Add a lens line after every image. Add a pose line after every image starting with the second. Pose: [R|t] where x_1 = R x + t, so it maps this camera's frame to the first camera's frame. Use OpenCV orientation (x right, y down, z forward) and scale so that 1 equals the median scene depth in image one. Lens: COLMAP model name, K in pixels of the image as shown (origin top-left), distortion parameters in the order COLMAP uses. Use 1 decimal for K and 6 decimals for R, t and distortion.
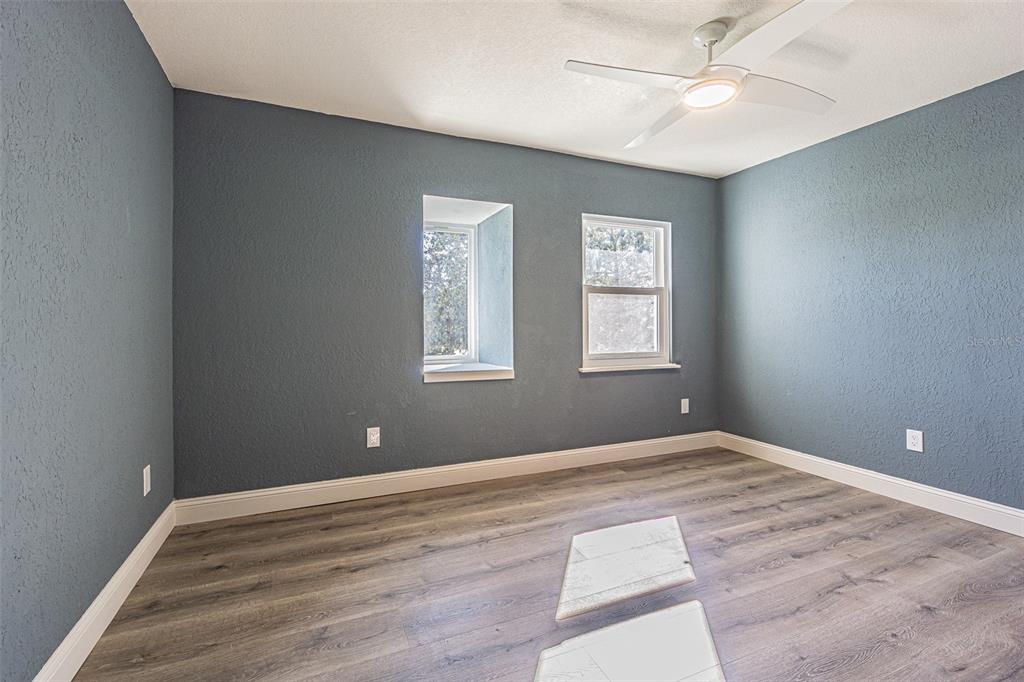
lens RADIAL K [[450.9, 0, 512.3], [0, 450.9, 332.0], [0, 0, 1]] dist [-0.006823, 0.001732]
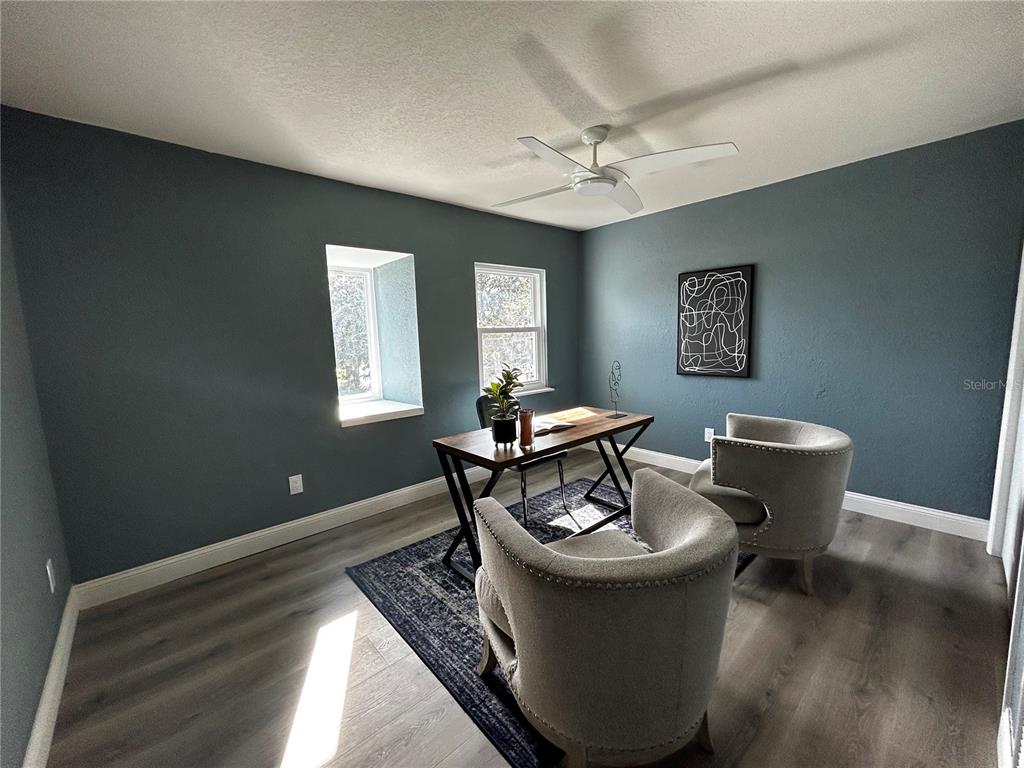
lens RADIAL K [[416.9, 0, 506.3], [0, 416.9, 386.7], [0, 0, 1]] dist [-0.001047, 0.001222]
pose [[0.946042, -0.070050, 0.316383, -0.135039], [0.031225, 0.991518, 0.126162, -0.096656], [-0.322537, -0.109475, 0.940205, -0.040129]]
